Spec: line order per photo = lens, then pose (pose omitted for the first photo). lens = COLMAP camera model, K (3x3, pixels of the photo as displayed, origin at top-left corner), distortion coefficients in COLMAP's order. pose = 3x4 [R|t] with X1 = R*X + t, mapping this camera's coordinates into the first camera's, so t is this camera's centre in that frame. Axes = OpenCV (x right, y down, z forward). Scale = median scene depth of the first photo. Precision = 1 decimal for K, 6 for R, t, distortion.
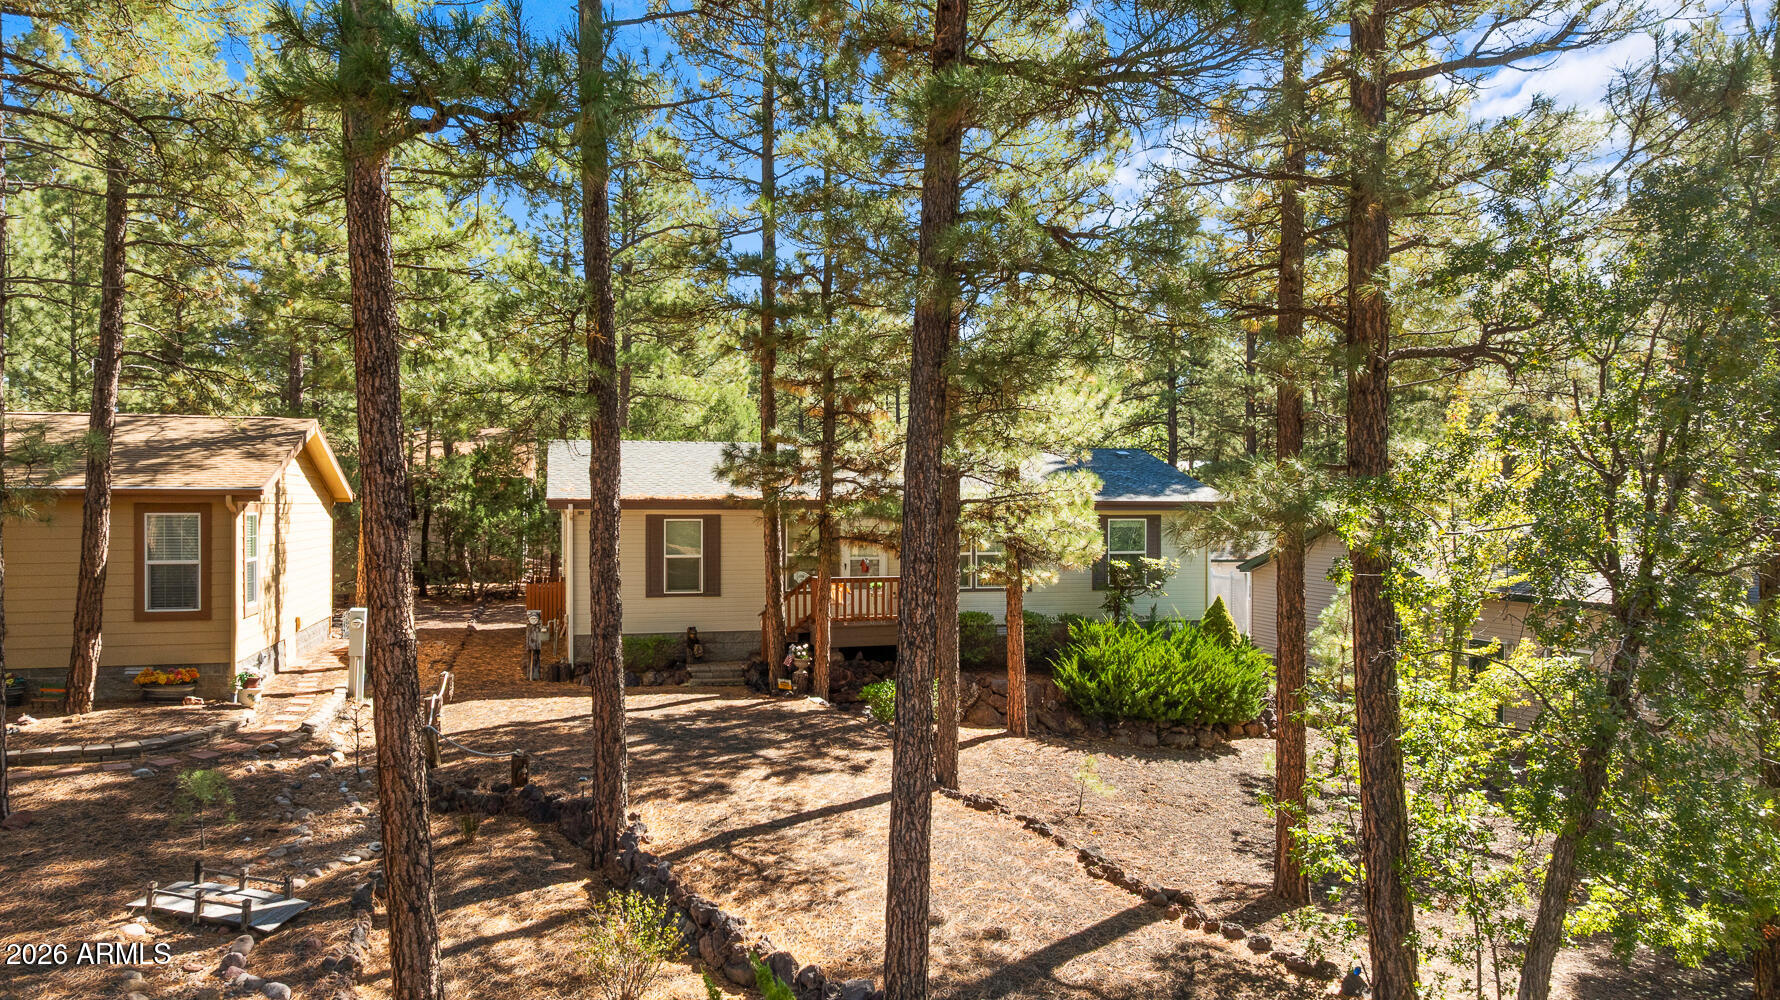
lens RADIAL K [[1269.2, 0, 890.8], [0, 1269.2, 497.5], [0, 0, 1]] dist [-0.007673, 0.011698]
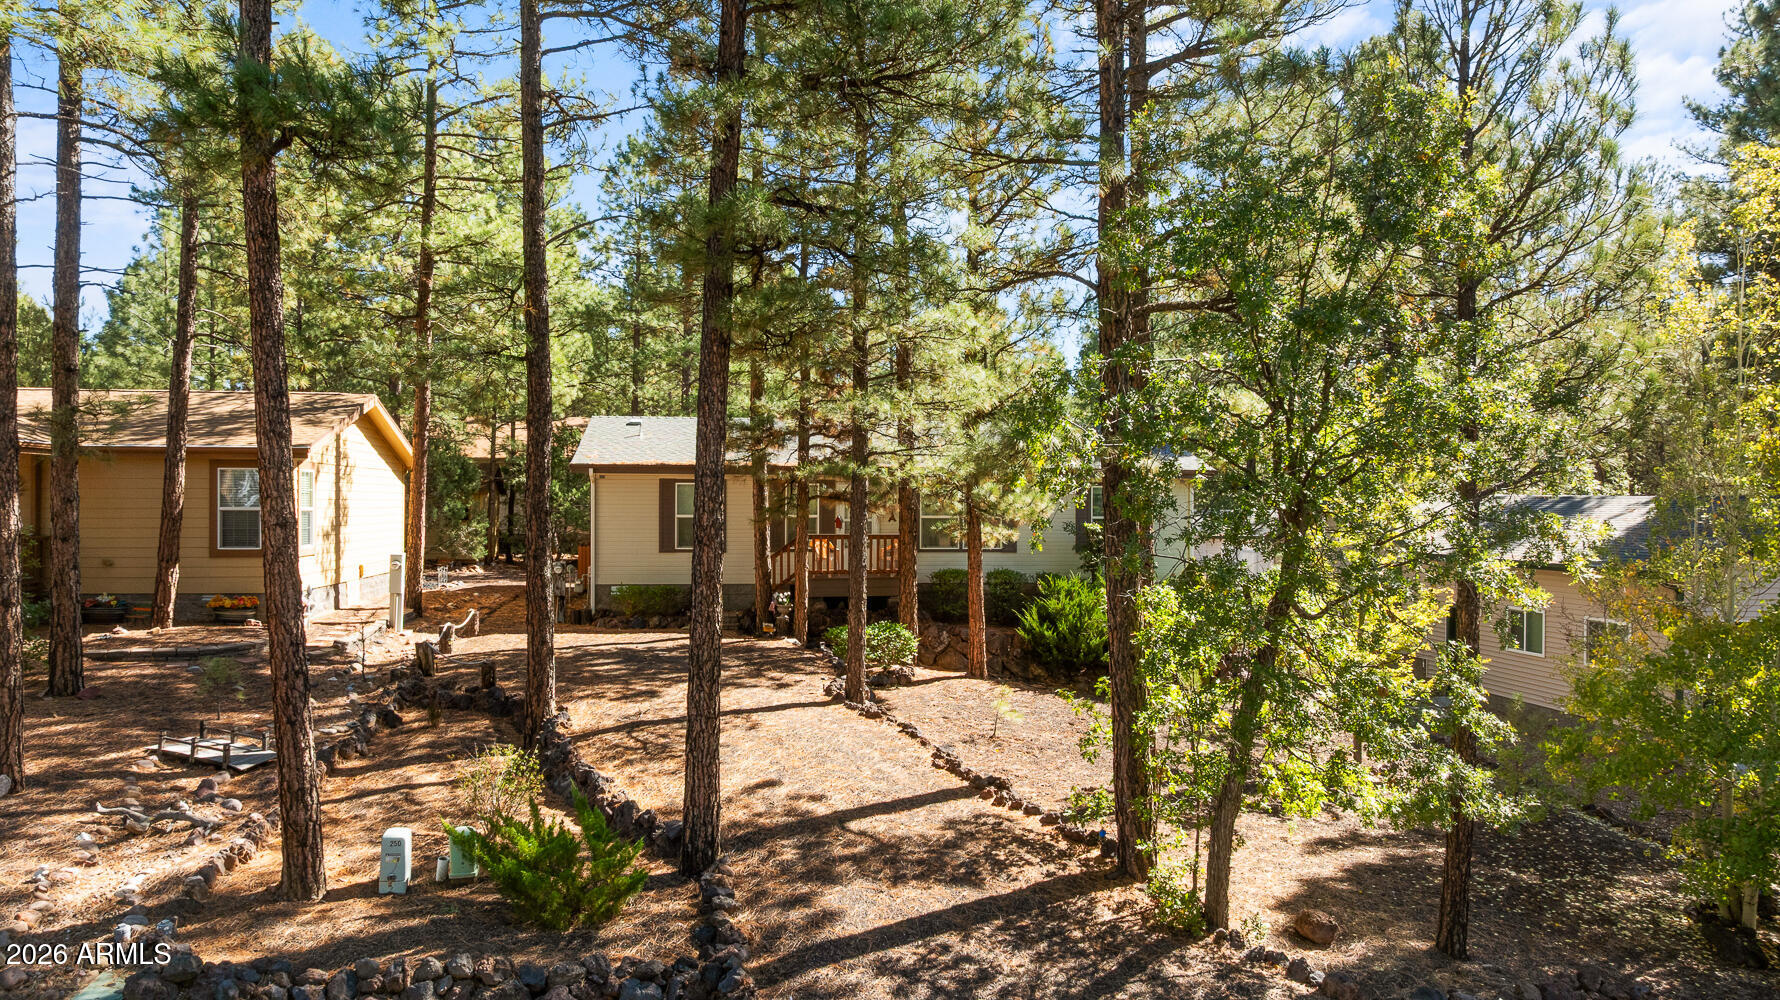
lens RADIAL K [[1269.2, 0, 890.0], [0, 1269.2, 500.8], [0, 0, 1]] dist [-0.007673, 0.011698]
pose [[0.992015, 0.002267, -0.126097, 0.202610], [-0.002082, 0.999997, 0.001597, 0.040698], [0.126100, -0.001322, 0.992017, -0.122324]]
